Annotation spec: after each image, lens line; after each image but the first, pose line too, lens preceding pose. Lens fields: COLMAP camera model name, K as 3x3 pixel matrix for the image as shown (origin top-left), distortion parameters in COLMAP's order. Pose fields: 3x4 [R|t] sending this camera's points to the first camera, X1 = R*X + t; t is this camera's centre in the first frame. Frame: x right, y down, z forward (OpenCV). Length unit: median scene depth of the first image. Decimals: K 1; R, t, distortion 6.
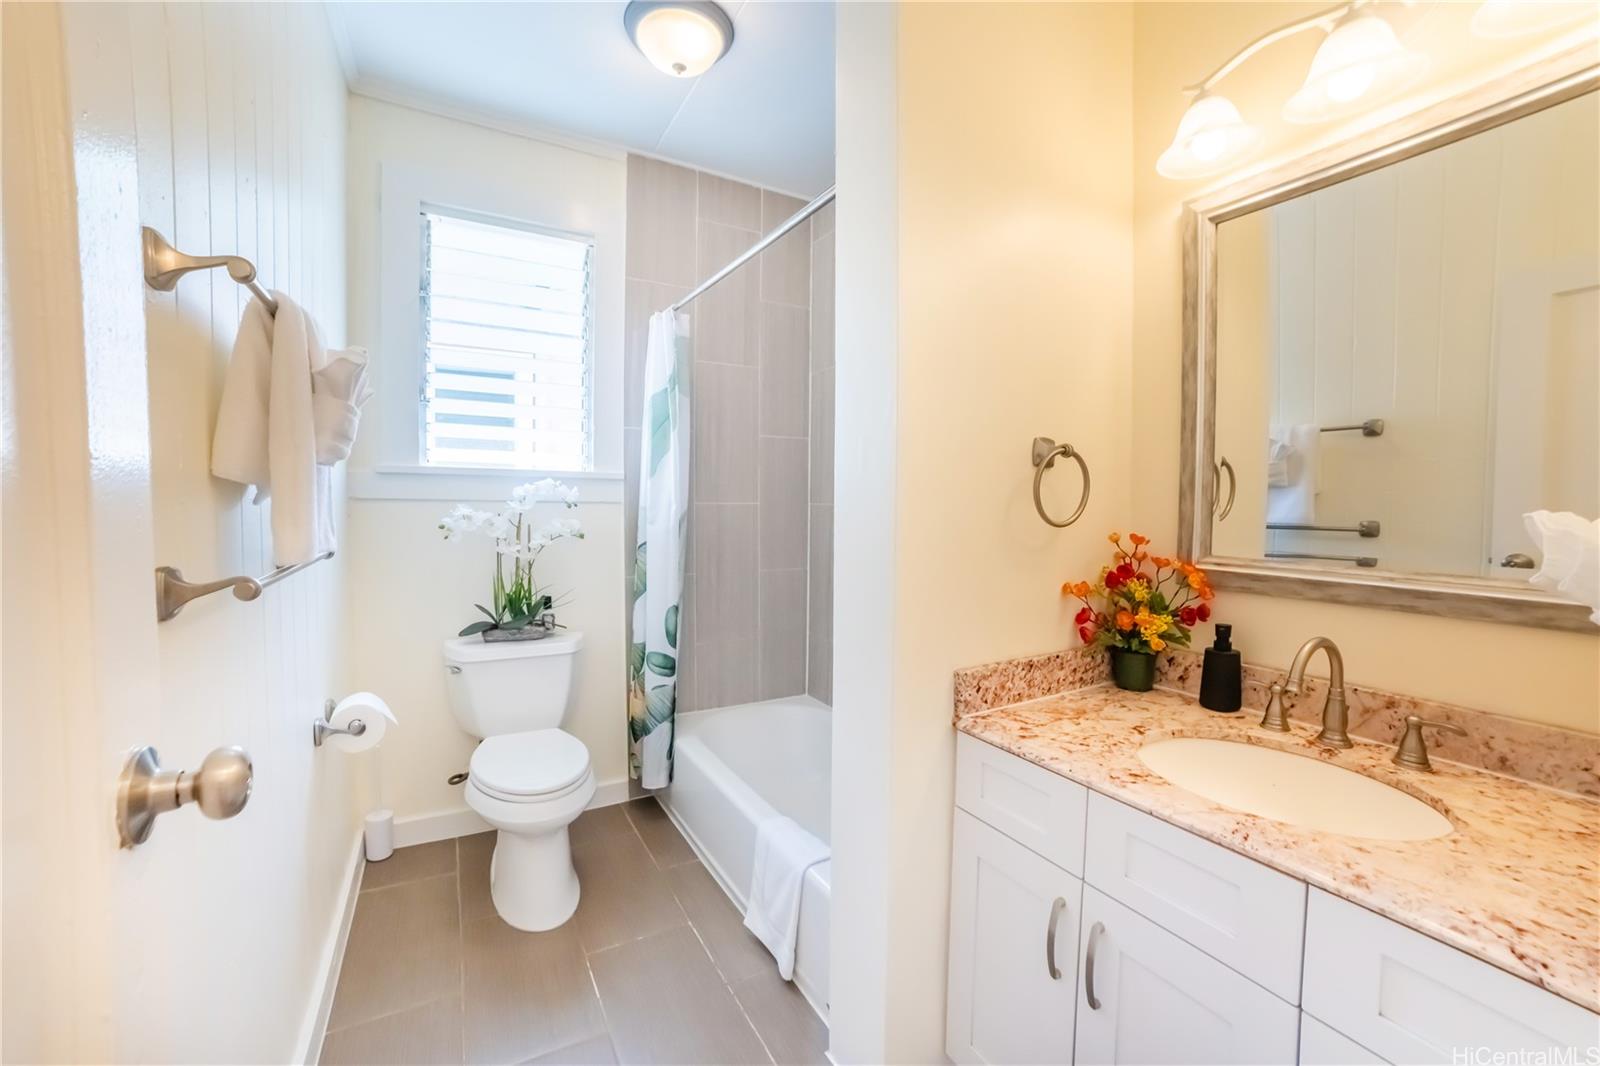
lens RADIAL K [[656.3, 0, 801.7], [0, 656.3, 527.9], [0, 0, 1]] dist [-0.057661, 0.037847]
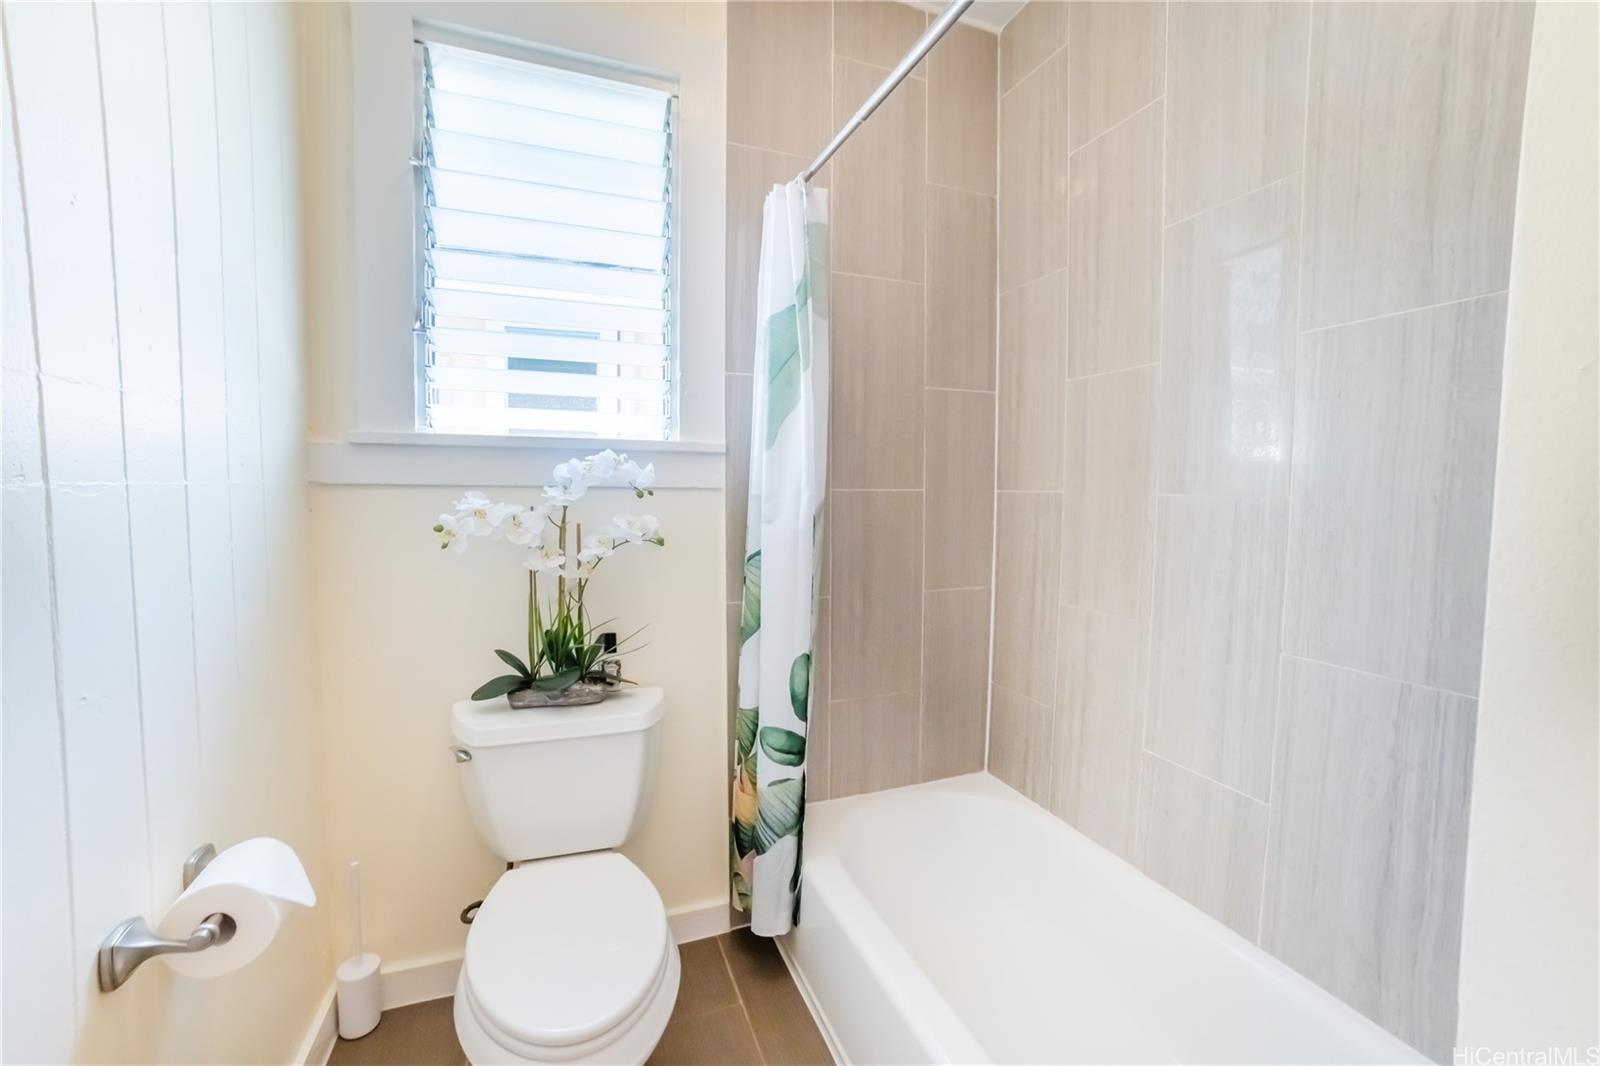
lens RADIAL K [[644.9, 0, 798.5], [0, 644.9, 522.2], [0, 0, 1]] dist [-0.002155, -0.000023]
pose [[0.989413, 0.004230, -0.145066, -0.118268], [-0.002720, 0.999940, 0.010608, -0.014173], [0.145102, -0.010101, 0.989365, 0.414831]]
